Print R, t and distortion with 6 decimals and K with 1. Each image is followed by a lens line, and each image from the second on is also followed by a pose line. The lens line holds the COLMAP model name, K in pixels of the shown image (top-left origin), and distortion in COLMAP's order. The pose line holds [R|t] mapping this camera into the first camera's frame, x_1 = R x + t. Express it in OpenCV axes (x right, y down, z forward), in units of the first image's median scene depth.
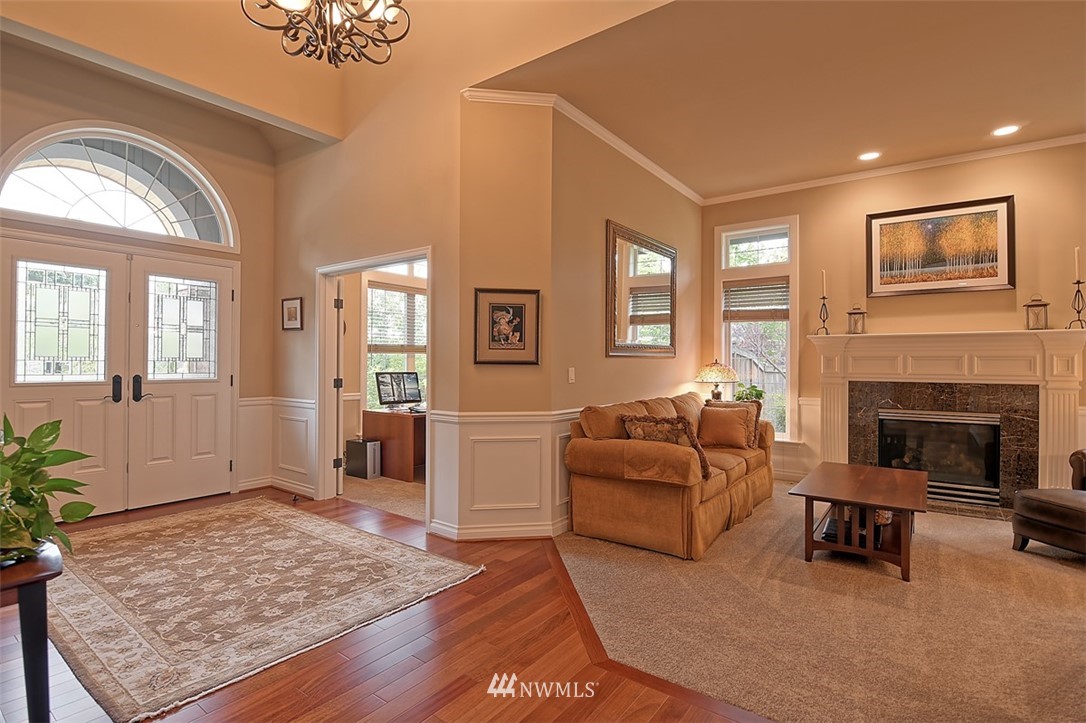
lens RADIAL K [[528.0, 0, 545.3], [0, 528.0, 363.9], [0, 0, 1]] dist [-0.012442, -0.006278]
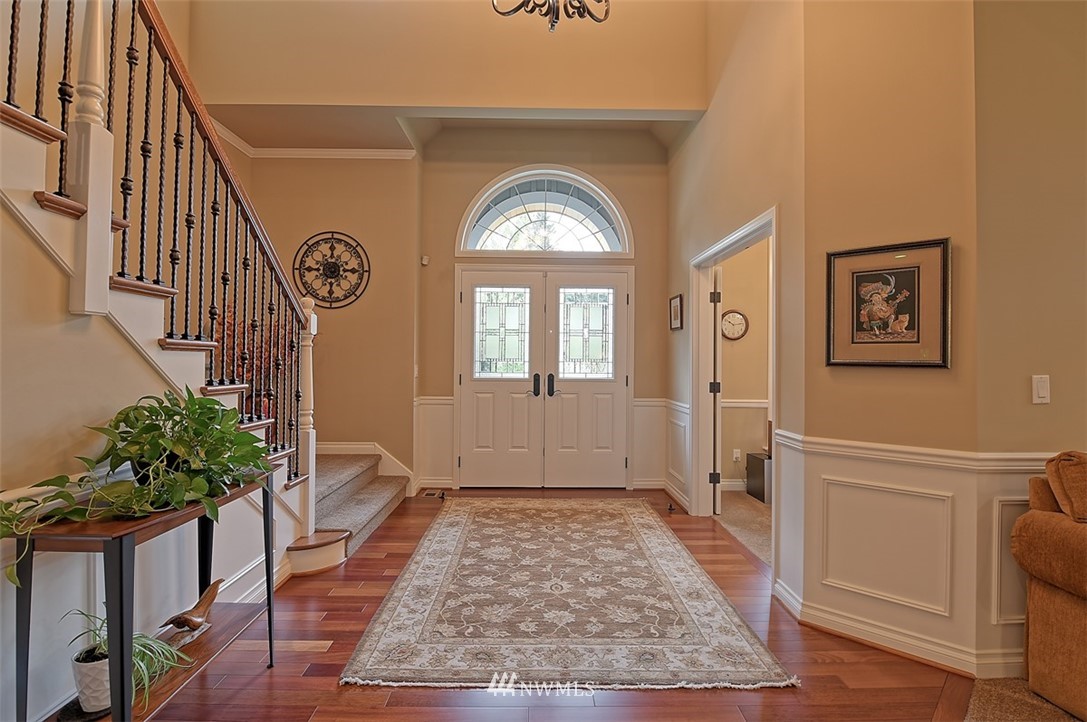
lens RADIAL K [[528.5, 0, 538.1], [0, 528.5, 359.8], [0, 0, 1]] dist [-0.012442, -0.006278]
pose [[0.600451, -0.003253, -0.799655, 0.176032], [-0.005057, 0.999956, -0.007865, -0.000774], [0.799646, 0.008766, 0.600408, 0.303421]]
